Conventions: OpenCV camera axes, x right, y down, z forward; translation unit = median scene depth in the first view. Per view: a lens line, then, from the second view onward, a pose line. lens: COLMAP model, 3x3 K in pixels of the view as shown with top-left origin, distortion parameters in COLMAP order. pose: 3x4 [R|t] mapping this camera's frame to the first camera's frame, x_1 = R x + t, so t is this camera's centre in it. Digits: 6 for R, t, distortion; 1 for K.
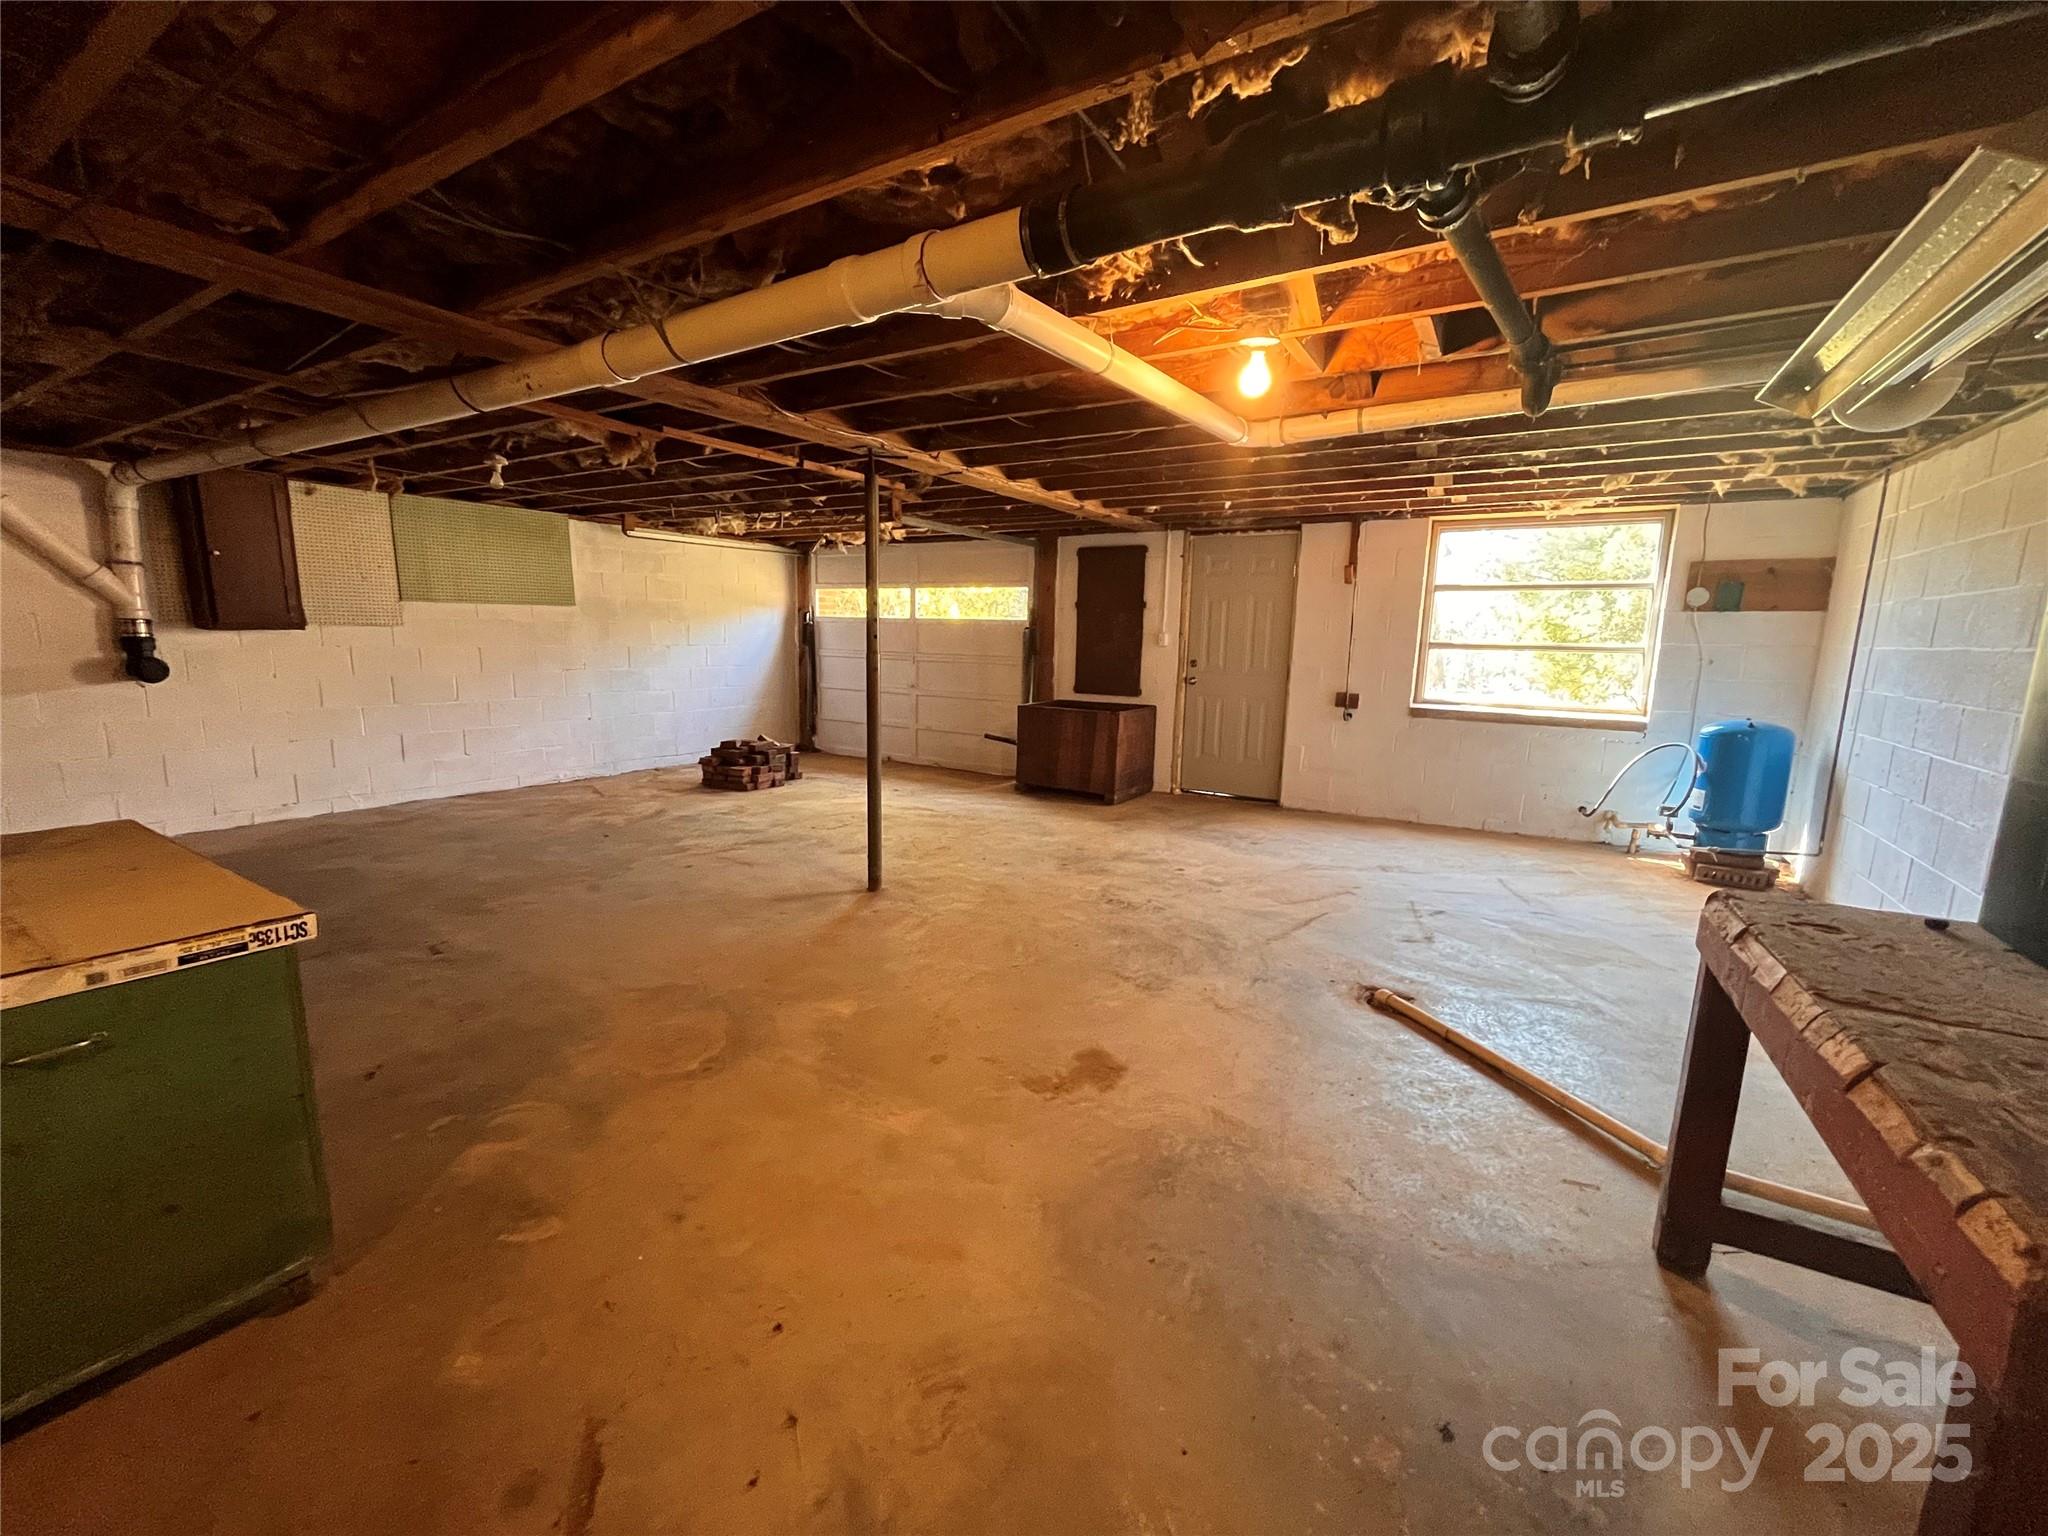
lens RADIAL K [[828.4, 0, 1019.3], [0, 828.4, 771.7], [0, 0, 1]] dist [-0.006252, 0.001016]
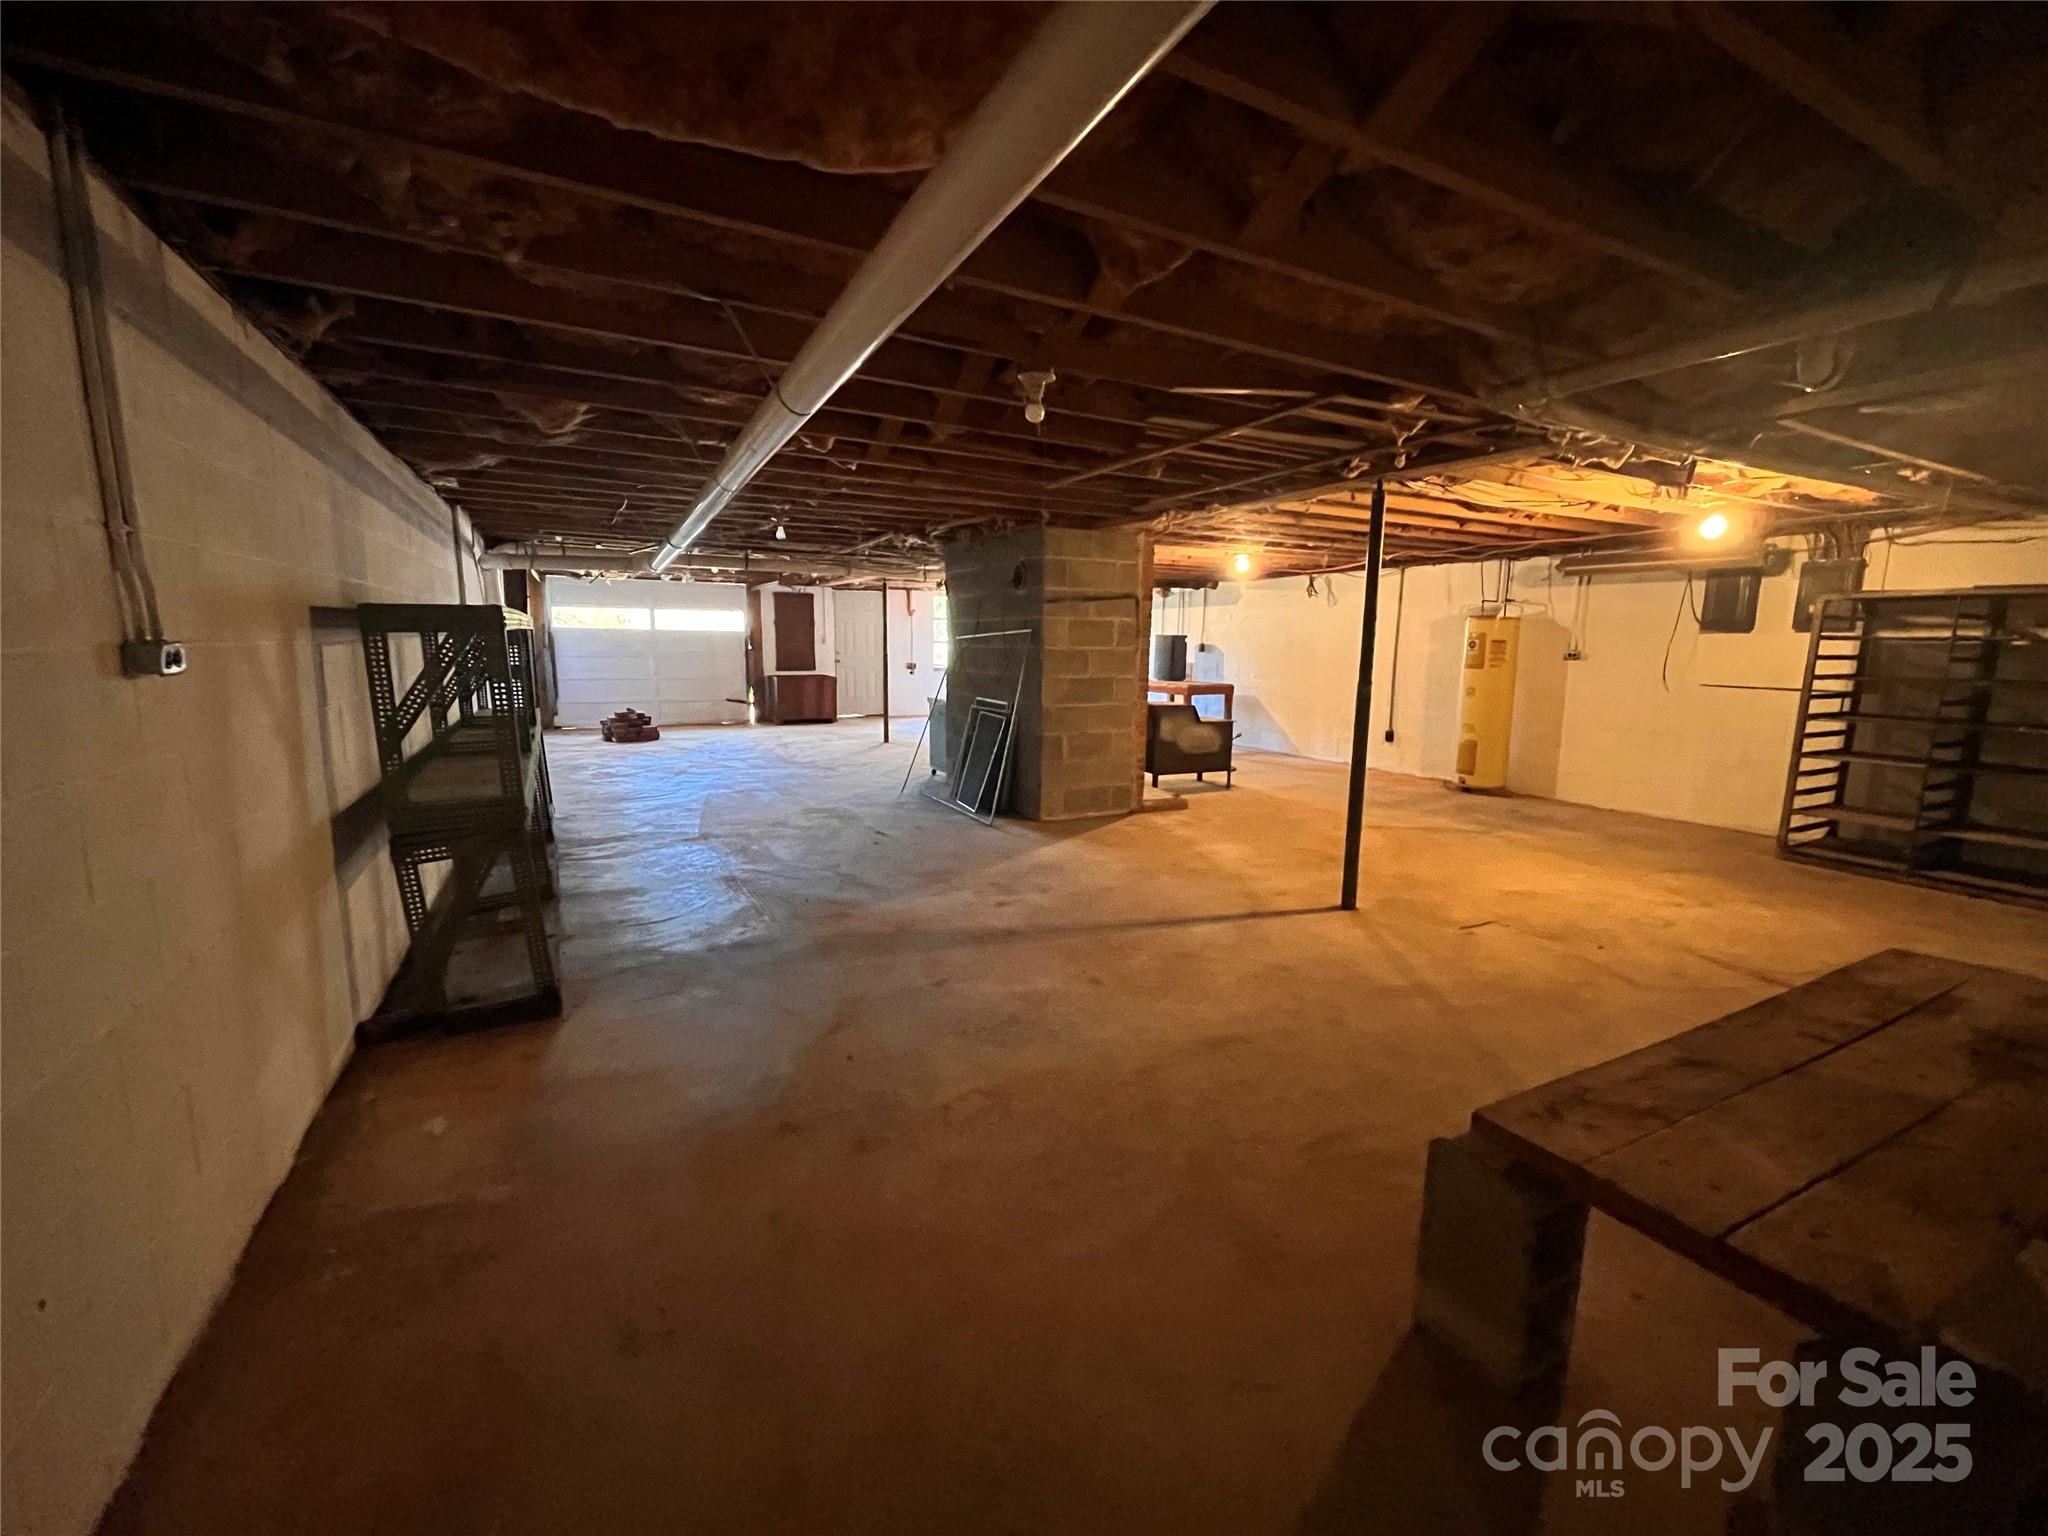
lens RADIAL K [[828.4, 0, 1016.4], [0, 828.4, 767.5], [0, 0, 1]] dist [-0.006252, 0.001016]
pose [[0.517038, -0.143510, 0.843846, -1.973721], [0.137118, 0.987000, 0.083841, 0.056354], [-0.844908, 0.072358, 0.529994, -0.645614]]
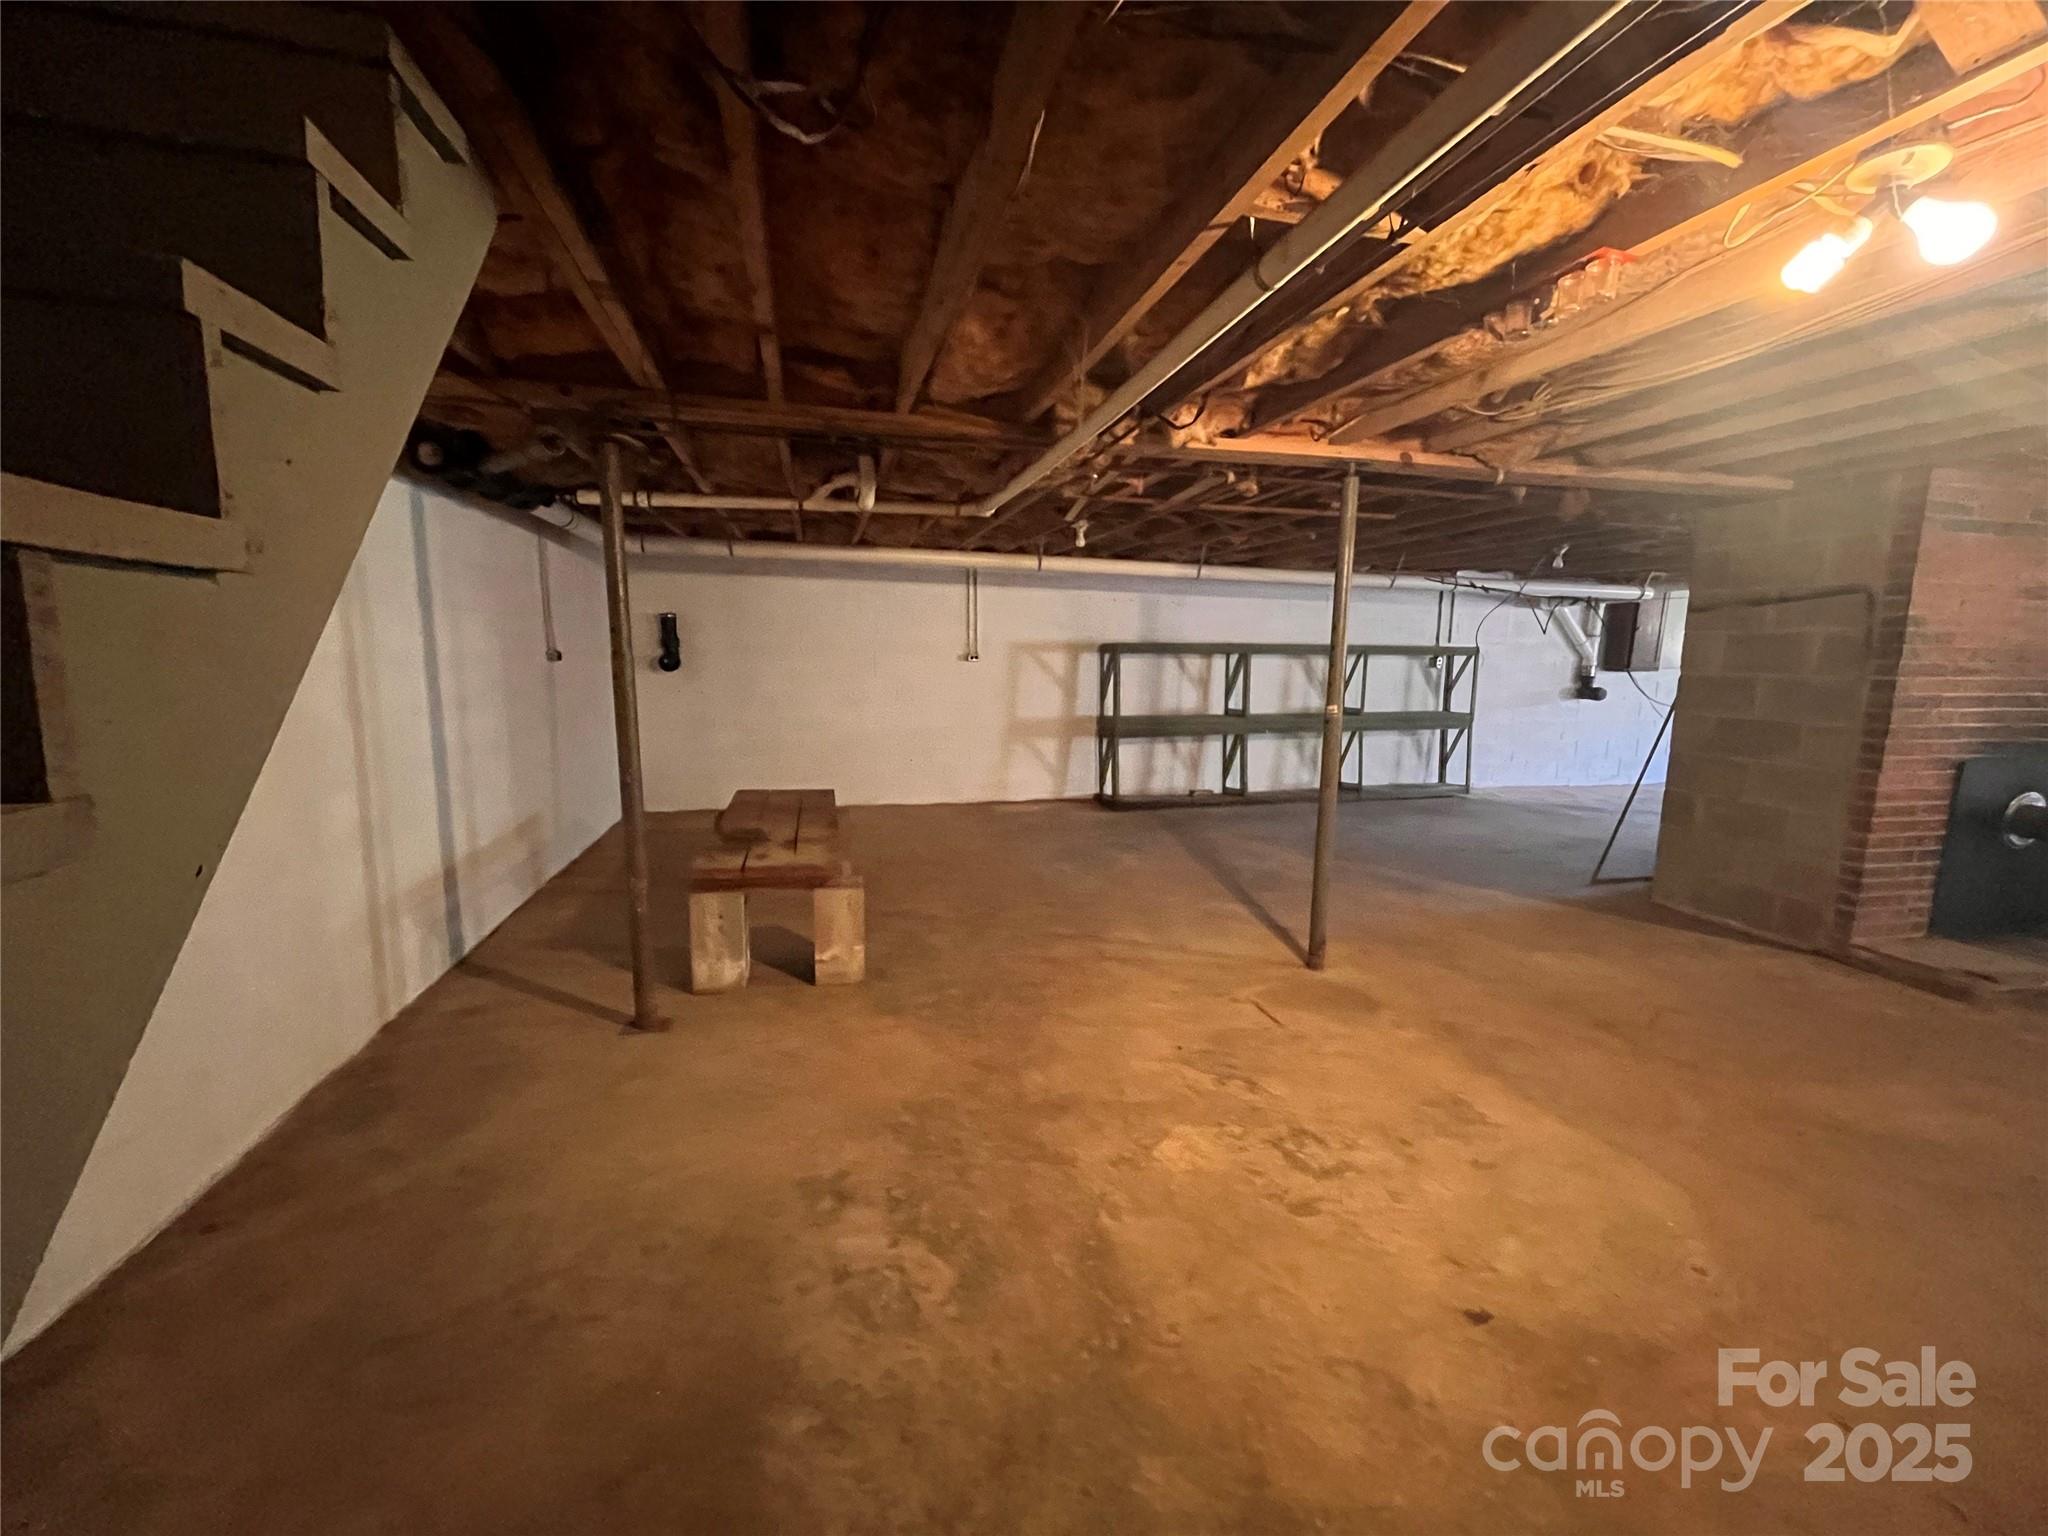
lens RADIAL K [[828.4, 0, 1018.6], [0, 828.4, 766.8], [0, 0, 1]] dist [-0.006252, 0.001016]
pose [[0.706249, 0.086244, -0.702691, -0.695422], [-0.113626, 0.993494, 0.007734, 0.174884], [0.698786, 0.074382, 0.711453, -1.227498]]
